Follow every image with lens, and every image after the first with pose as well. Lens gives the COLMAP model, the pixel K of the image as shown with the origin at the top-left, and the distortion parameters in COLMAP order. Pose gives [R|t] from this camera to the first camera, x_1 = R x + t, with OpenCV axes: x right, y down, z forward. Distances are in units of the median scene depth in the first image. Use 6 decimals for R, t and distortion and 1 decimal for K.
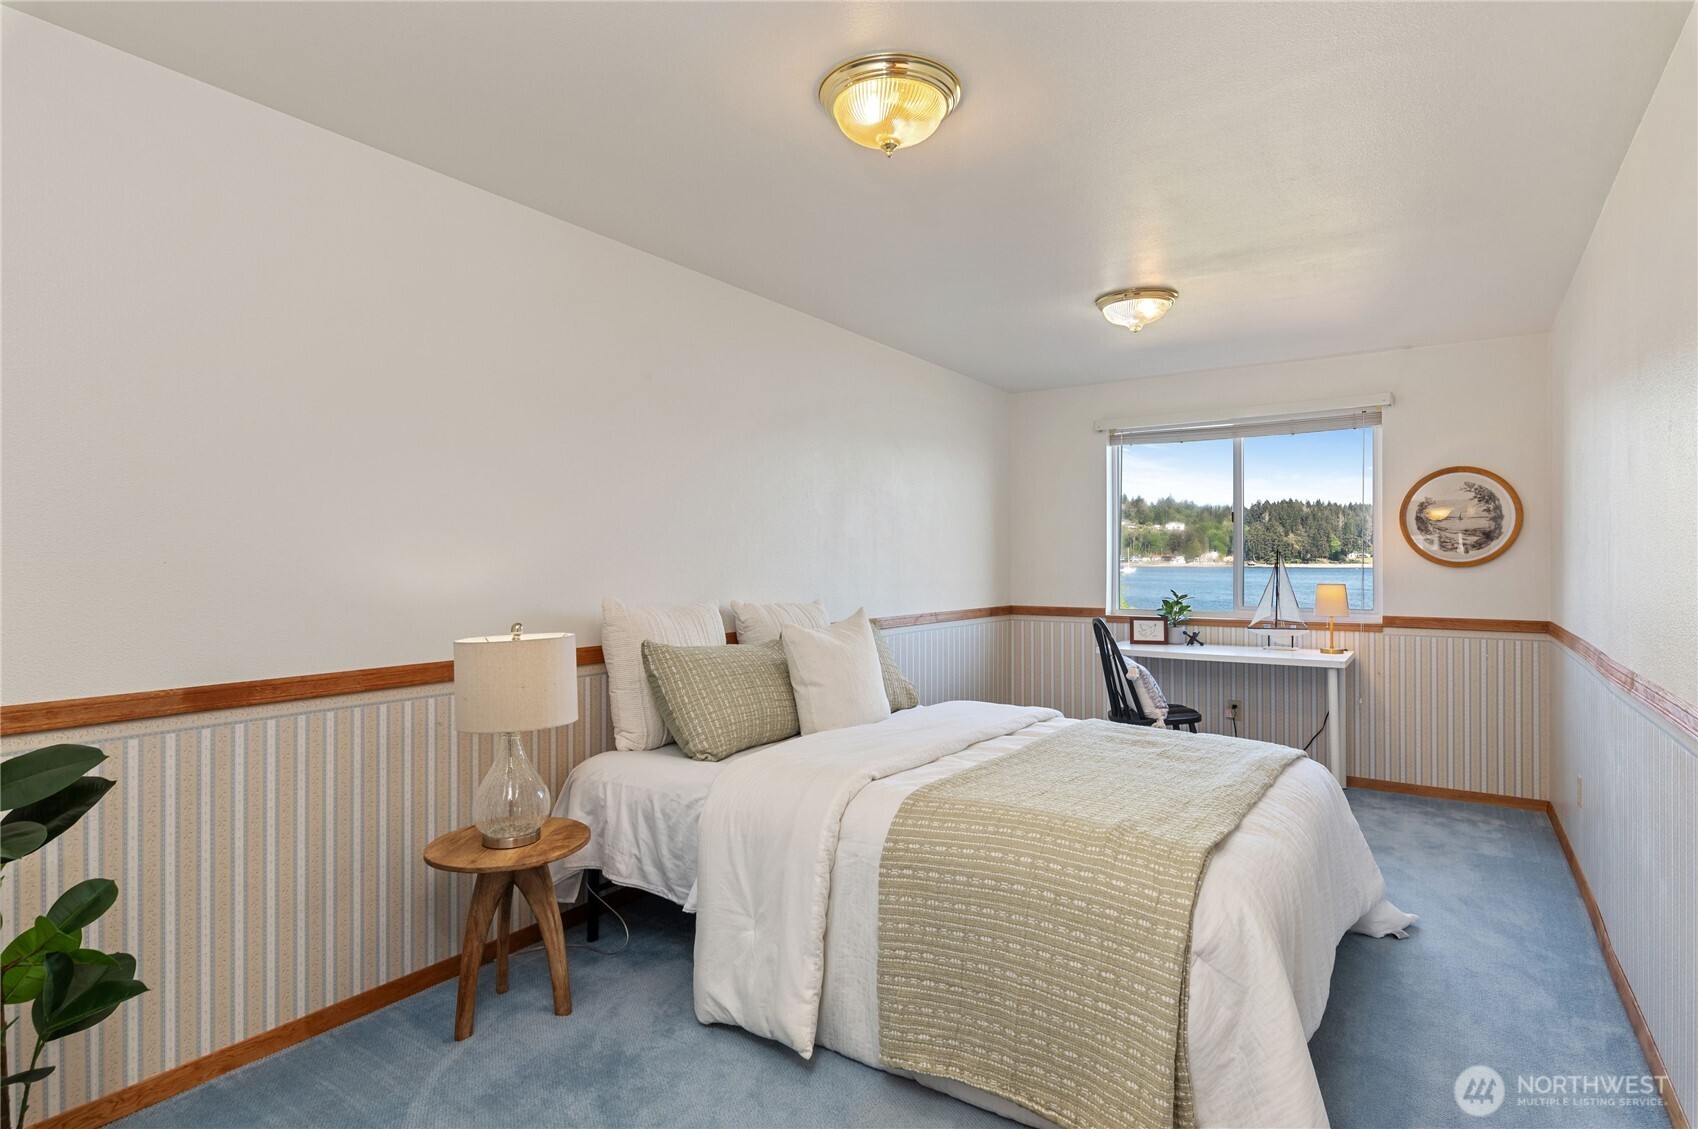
lens RADIAL K [[857.6, 0, 846.1], [0, 857.6, 555.9], [0, 0, 1]] dist [-0.003743, -0.000845]
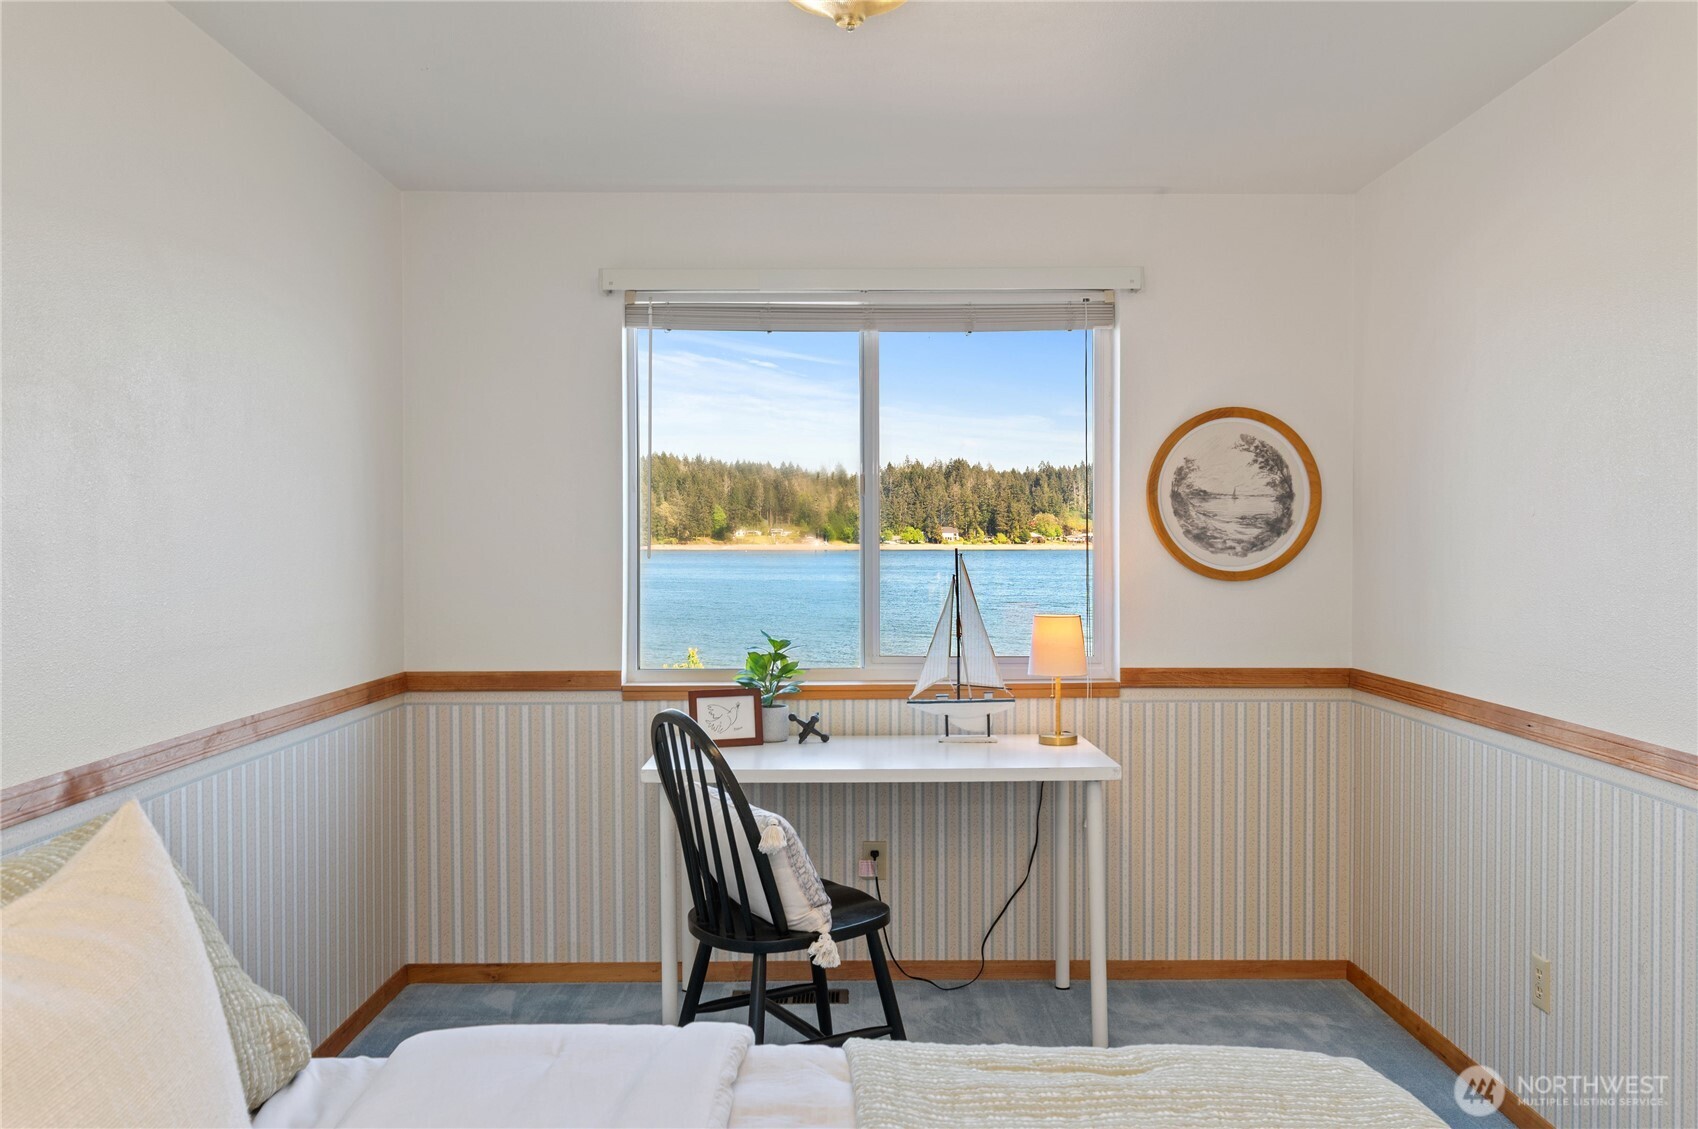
lens RADIAL K [[1361.1, 0, 849.0], [0, 1361.1, 564.5], [0, 0, 1]] dist [0.003447, -0.001049]
pose [[0.819697, -0.010519, 0.572701, -0.032539], [-0.002459, 0.999758, 0.021884, -0.020046], [-0.572793, -0.019346, 0.819472, 0.448772]]
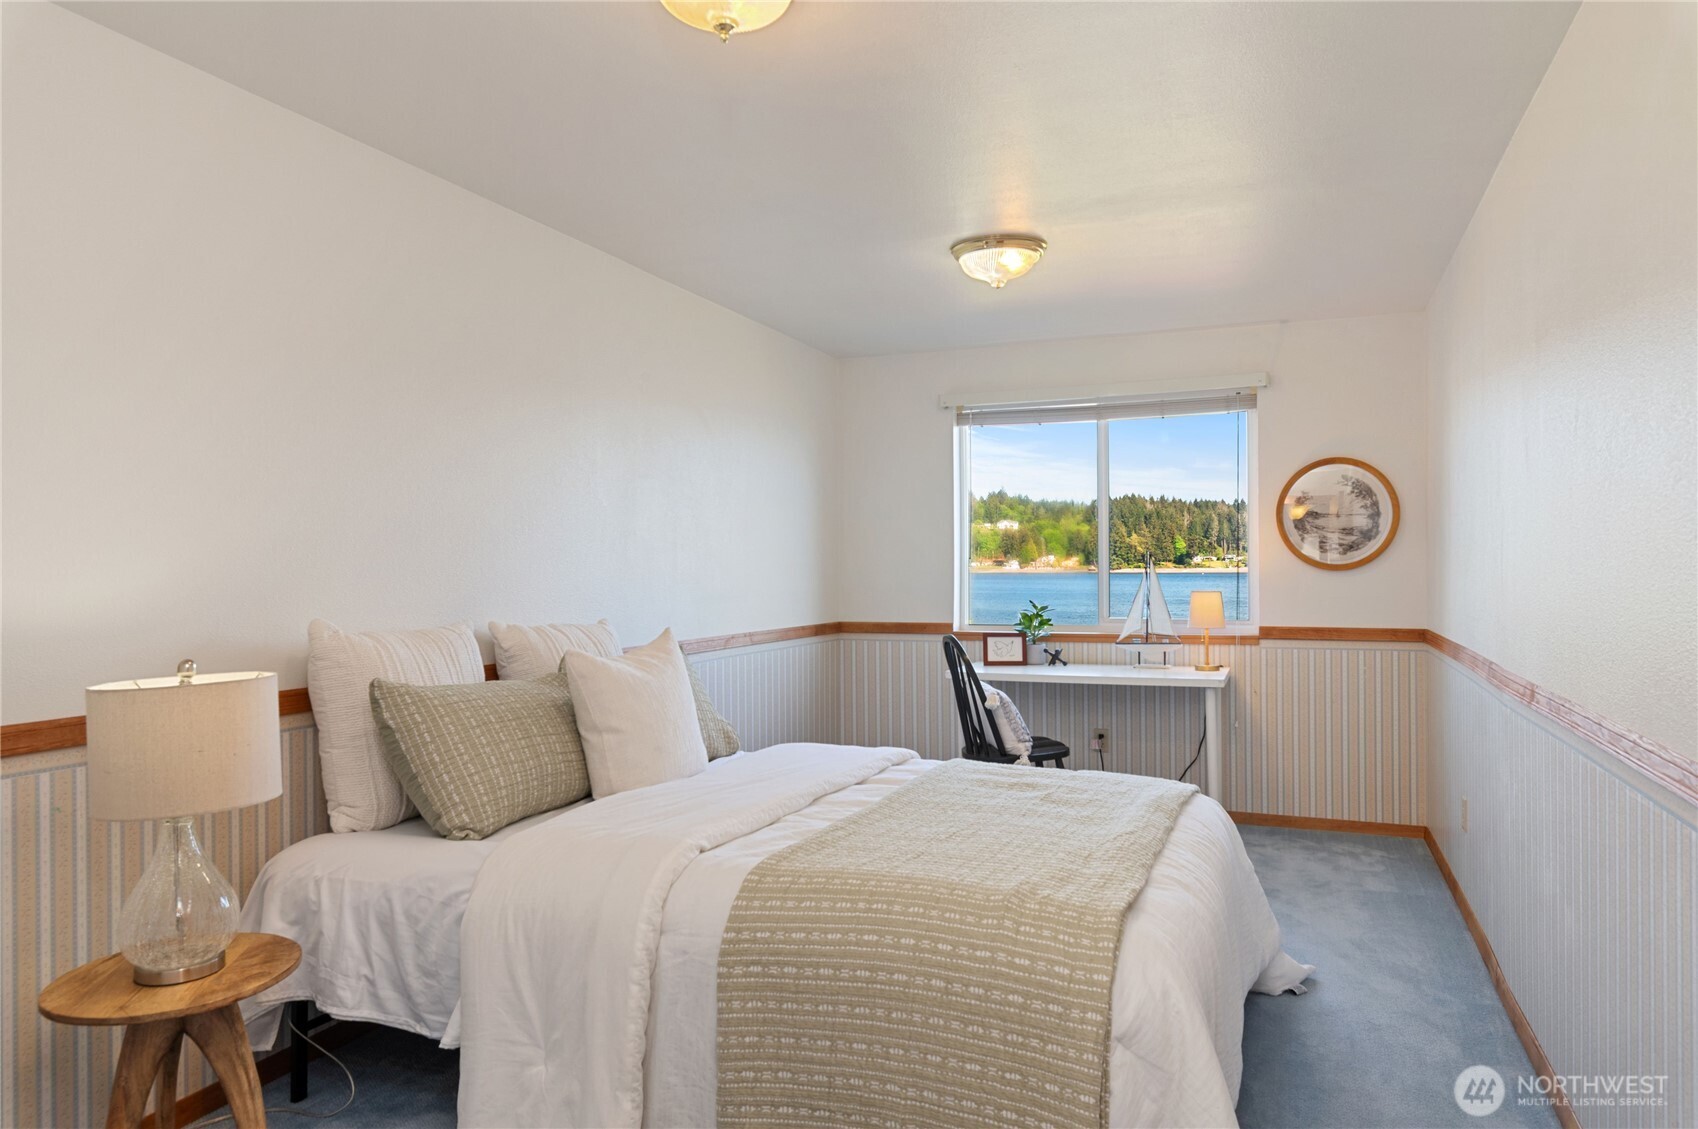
lens RADIAL K [[1075.2, 0, 849.0], [0, 1075.2, 564.5], [0, 0, 1]] dist [-0.002646, -0.000063]
pose [[0.976394, -0.005730, 0.215922, -0.026043], [0.005026, 0.999980, 0.003810, 0.000247], [-0.215940, -0.002634, 0.976403, 0.017485]]
